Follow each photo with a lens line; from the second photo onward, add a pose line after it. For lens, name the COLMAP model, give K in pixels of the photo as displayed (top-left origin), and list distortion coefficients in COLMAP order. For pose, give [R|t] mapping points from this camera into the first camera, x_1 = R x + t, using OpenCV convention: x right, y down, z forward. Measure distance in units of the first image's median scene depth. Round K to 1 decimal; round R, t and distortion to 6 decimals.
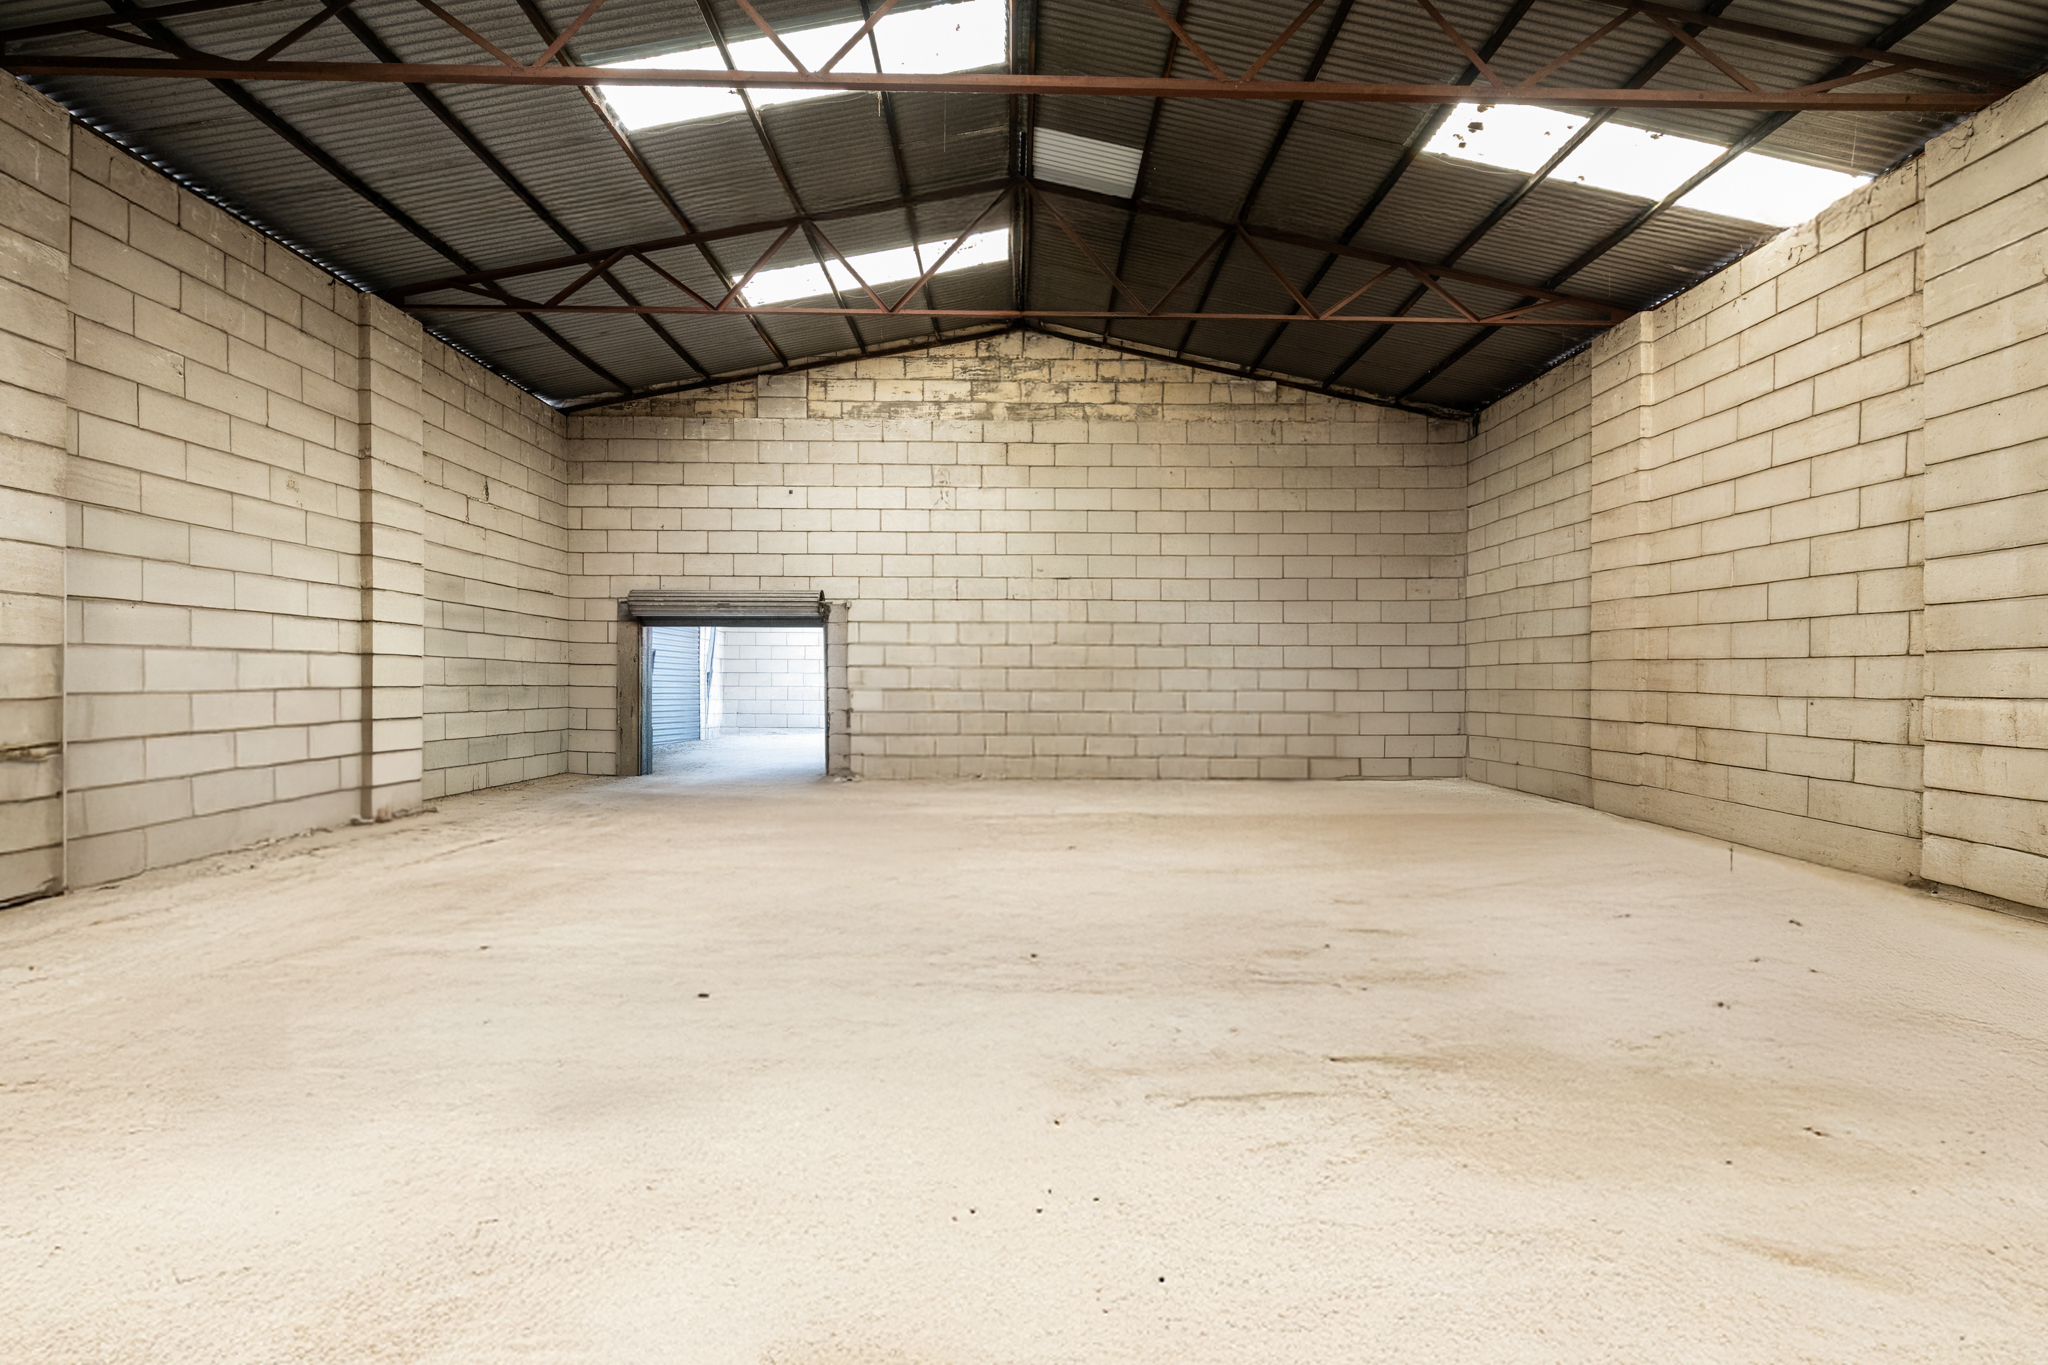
lens RADIAL K [[818.2, 0, 1024.0], [0, 818.2, 682.5], [0, 0, 1]] dist [-0.000058, 0.000065]
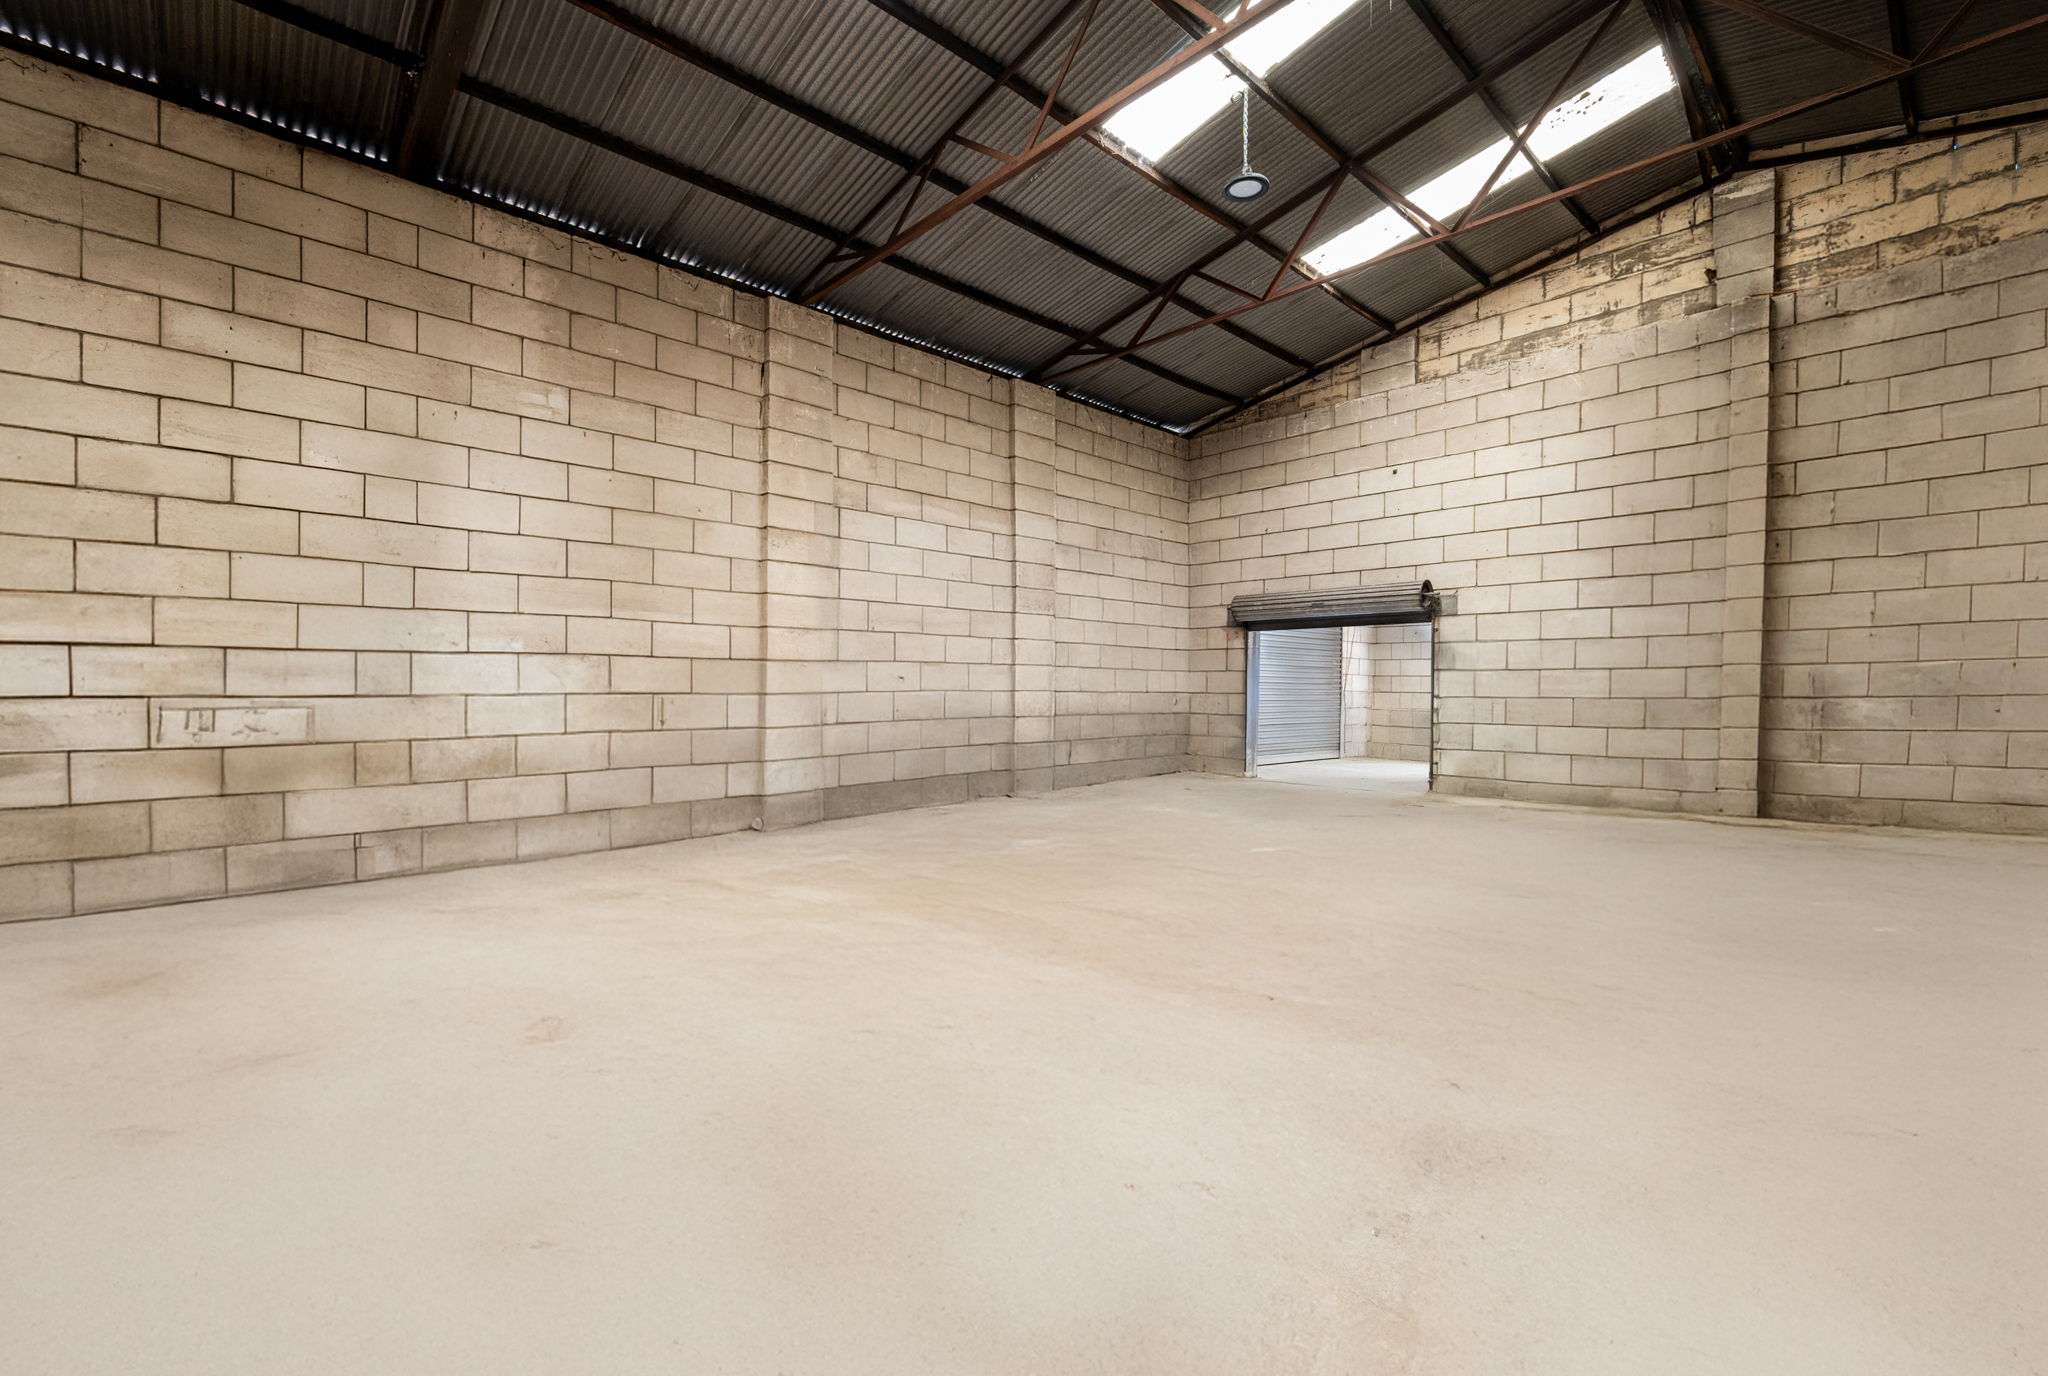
lens RADIAL K [[854.4, 0, 1024.0], [0, 854.4, 688.0], [0, 0, 1]] dist [-0.000635, 0.000057]
pose [[0.669852, 0.005865, -0.742472, 0.134451], [-0.005743, 0.999980, 0.002718, 0.000716], [0.742473, 0.002443, 0.669872, 0.083580]]
